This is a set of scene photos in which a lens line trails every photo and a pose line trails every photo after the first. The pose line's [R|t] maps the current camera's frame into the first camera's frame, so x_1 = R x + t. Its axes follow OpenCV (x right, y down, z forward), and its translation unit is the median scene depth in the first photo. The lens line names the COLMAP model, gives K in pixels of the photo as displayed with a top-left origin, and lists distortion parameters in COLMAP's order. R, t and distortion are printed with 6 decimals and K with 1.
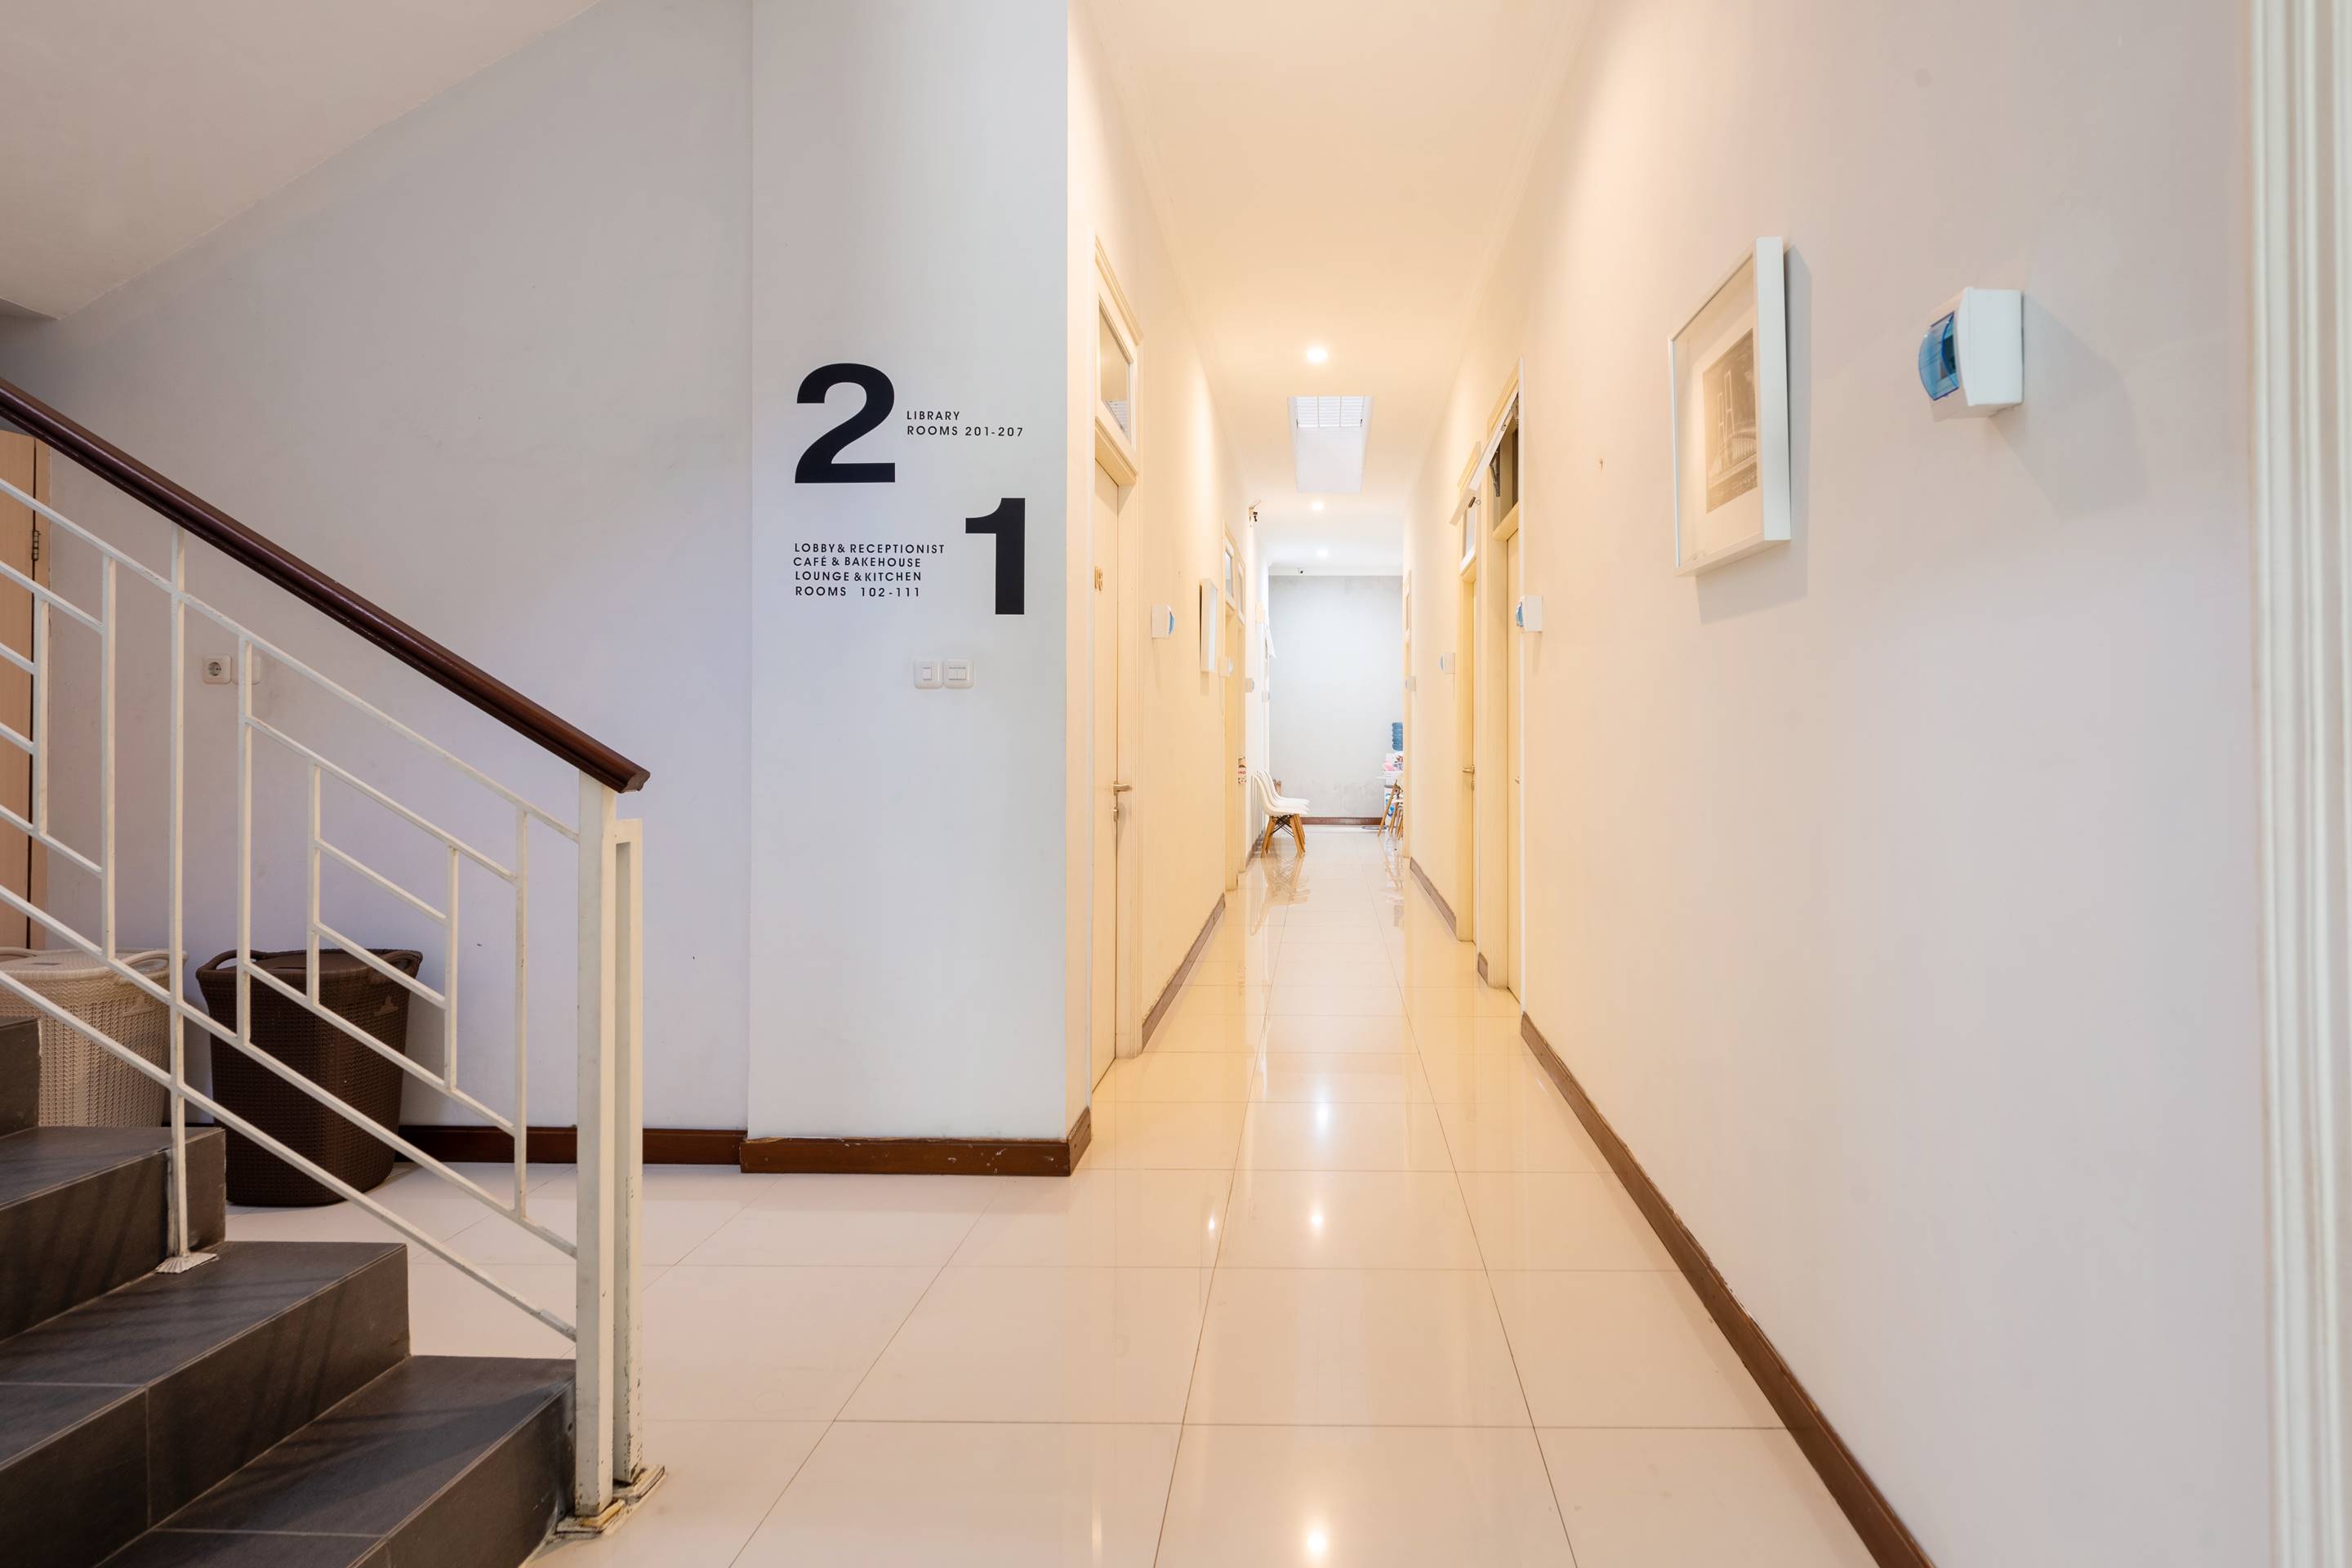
lens RADIAL K [[1222.8, 0, 1121.6], [0, 1222.8, 704.4], [0, 0, 1]] dist [0.020455, -0.000155]
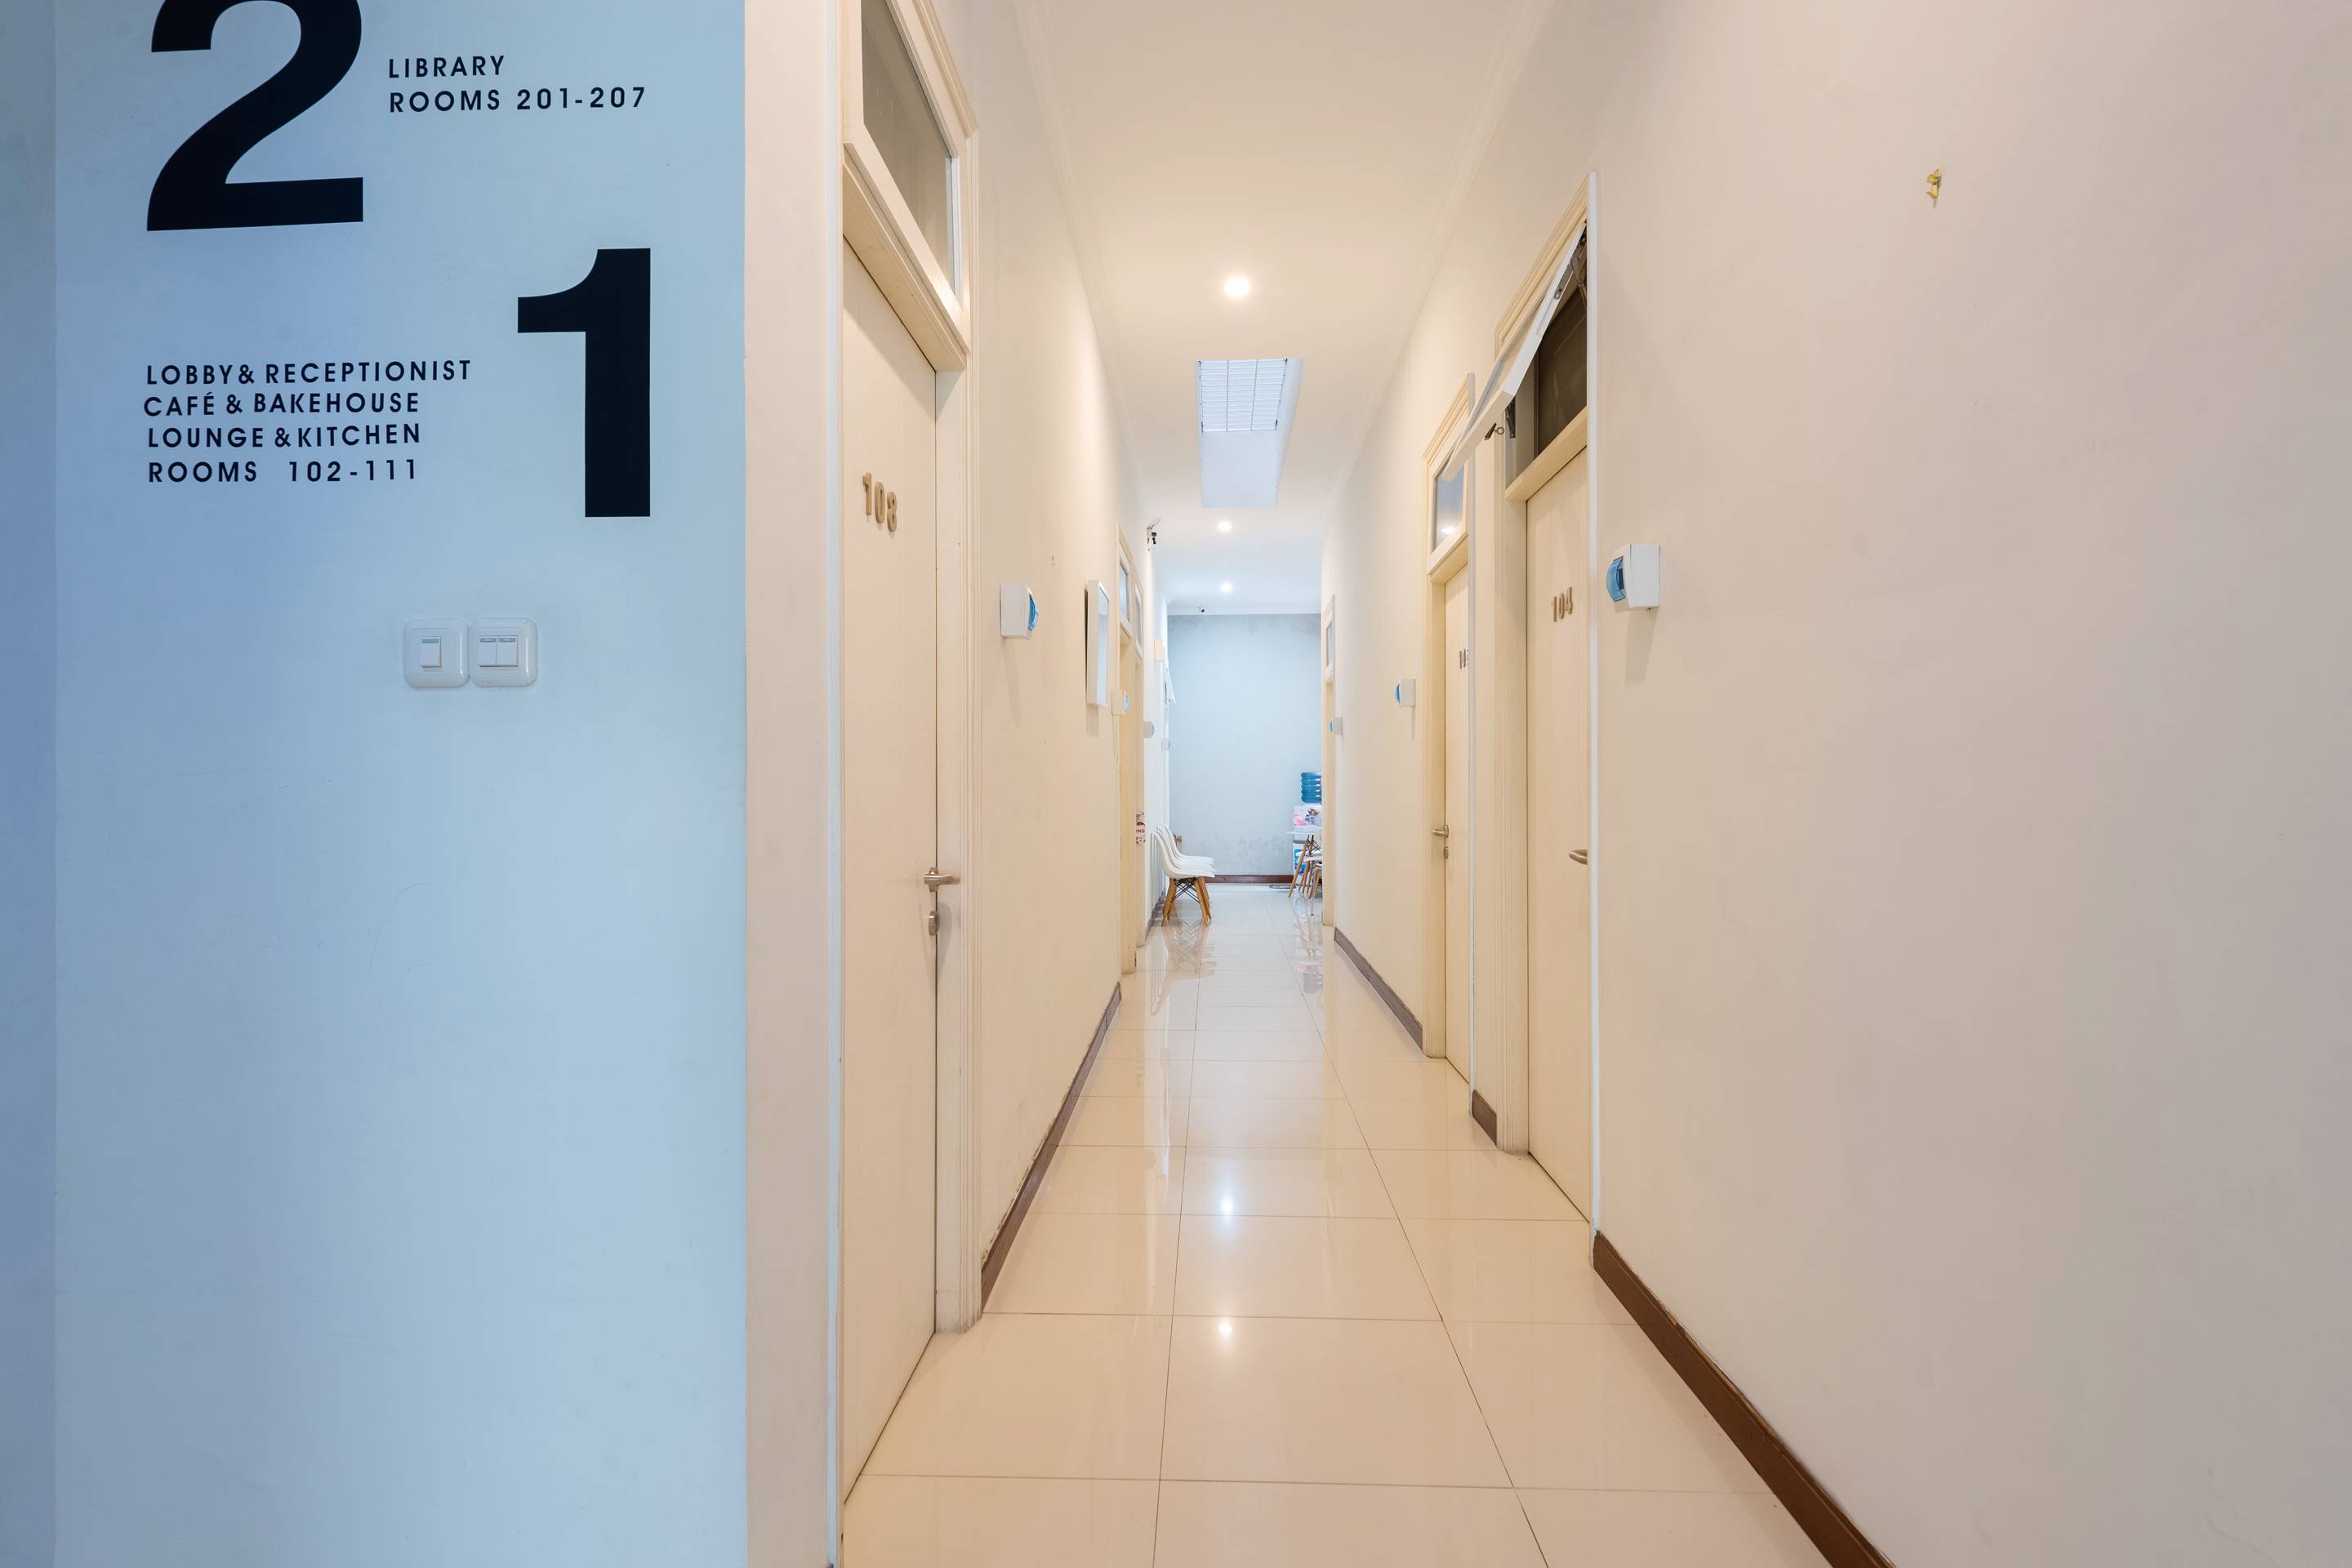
lens RADIAL K [[1150.9, 0, 1167.0], [0, 1150.9, 772.4], [0, 0, 1]] dist [0.018660, -0.011852]
pose [[0.992407, -0.005068, 0.122890, 0.032068], [0.003536, 0.999913, 0.012678, 0.008092], [-0.122944, -0.012147, 0.992339, 0.352084]]
